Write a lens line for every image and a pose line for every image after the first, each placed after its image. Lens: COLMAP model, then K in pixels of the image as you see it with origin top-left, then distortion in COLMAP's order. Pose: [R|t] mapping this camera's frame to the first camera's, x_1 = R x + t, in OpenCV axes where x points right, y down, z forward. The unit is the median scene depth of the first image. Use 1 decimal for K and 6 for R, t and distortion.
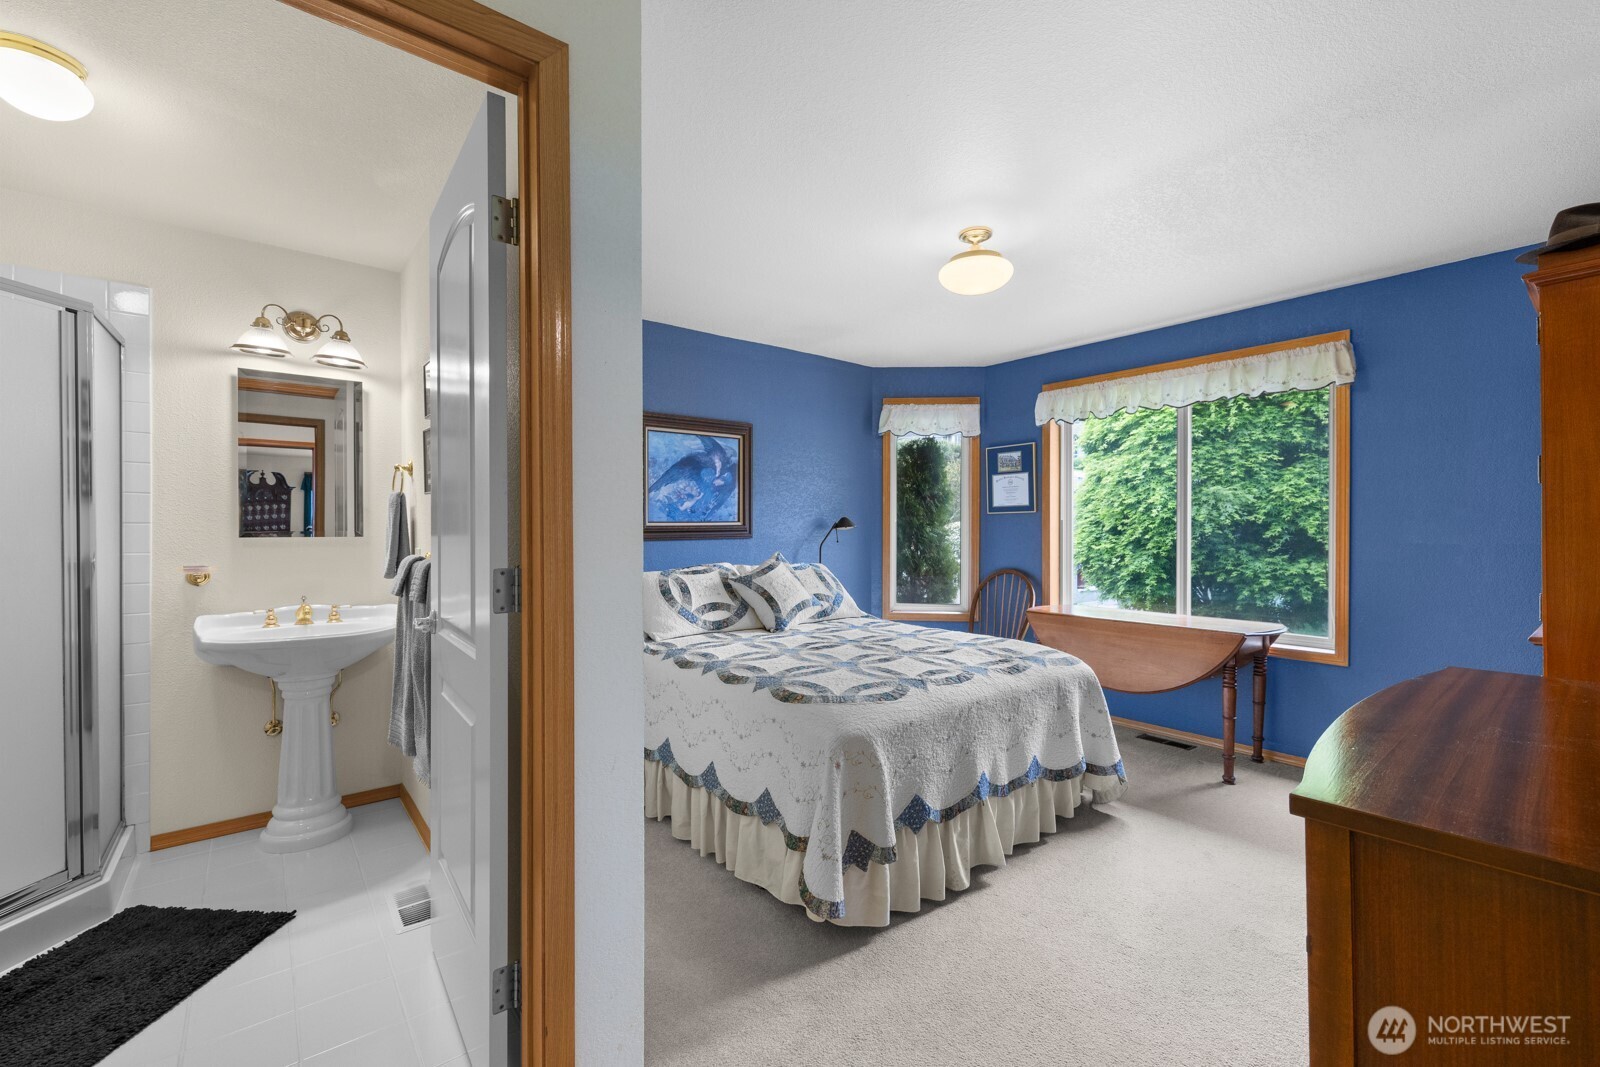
lens RADIAL K [[673.2, 0, 801.3], [0, 673.2, 532.3], [0, 0, 1]] dist [0.003628, 0.000326]
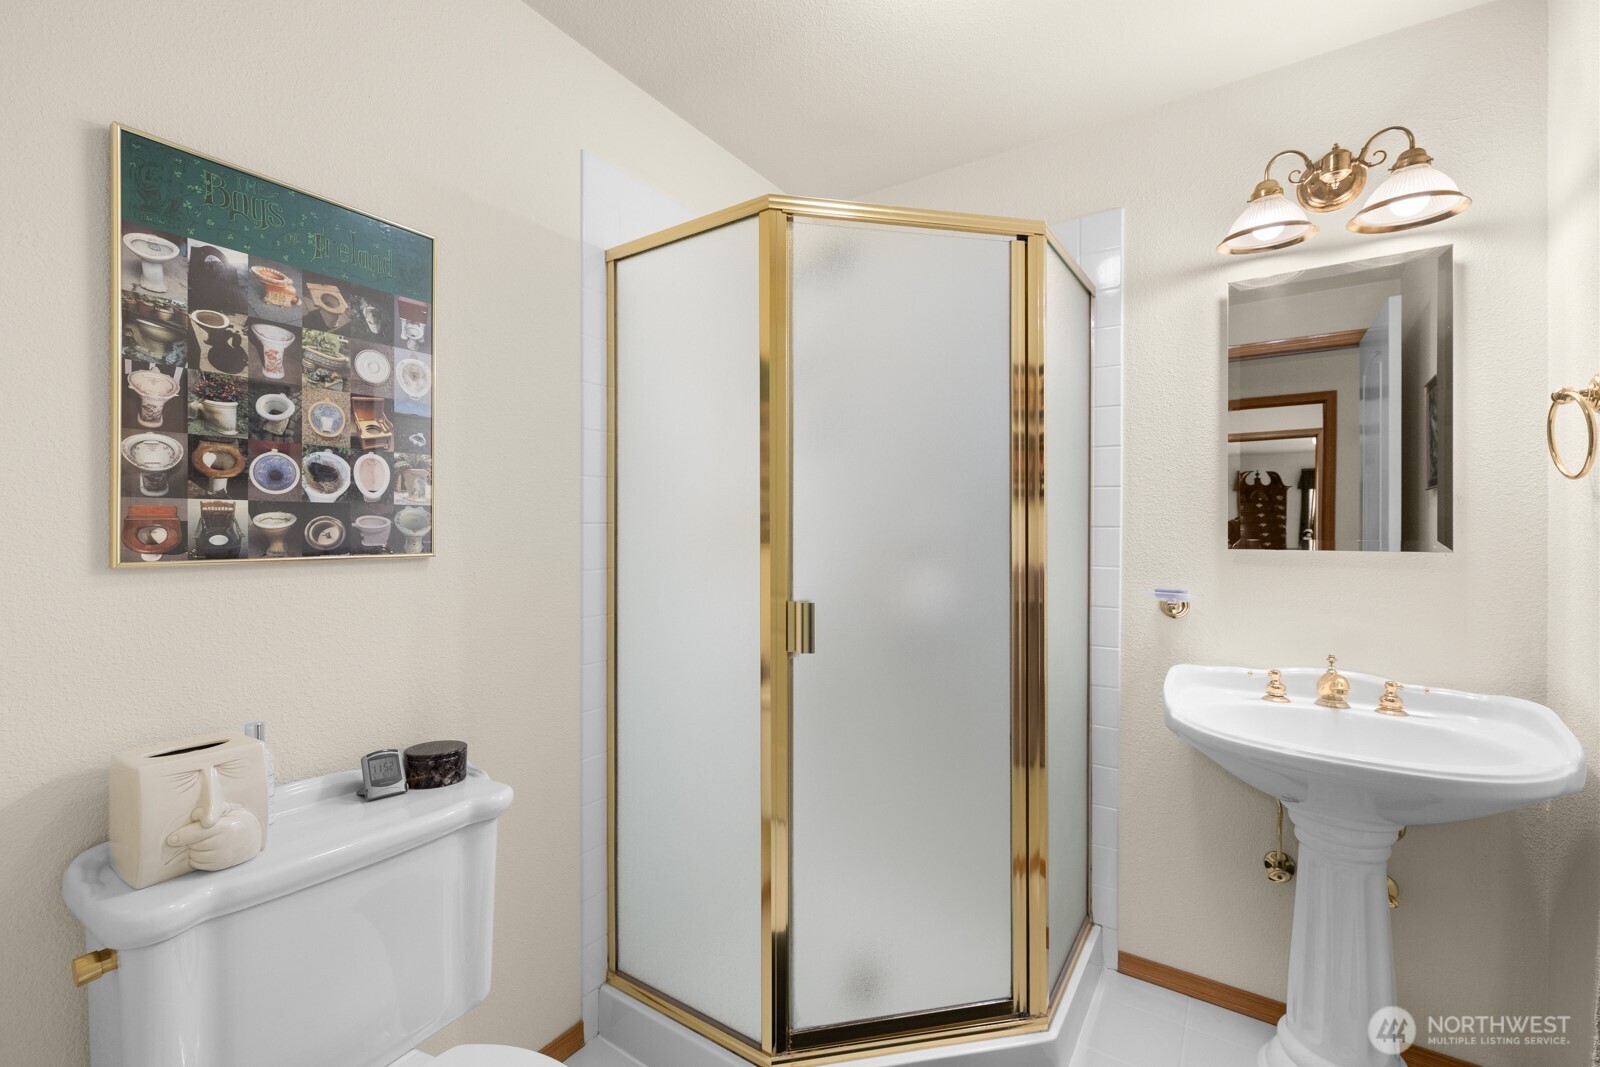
lens RADIAL K [[673.2, 0, 802.4], [0, 673.2, 532.4], [0, 0, 1]] dist [0.003628, 0.000326]
pose [[0.300277, 0.002736, -0.953848, -0.339222], [-0.006191, 0.999980, 0.000920, -0.006026], [0.953832, 0.005629, 0.300288, 0.416548]]
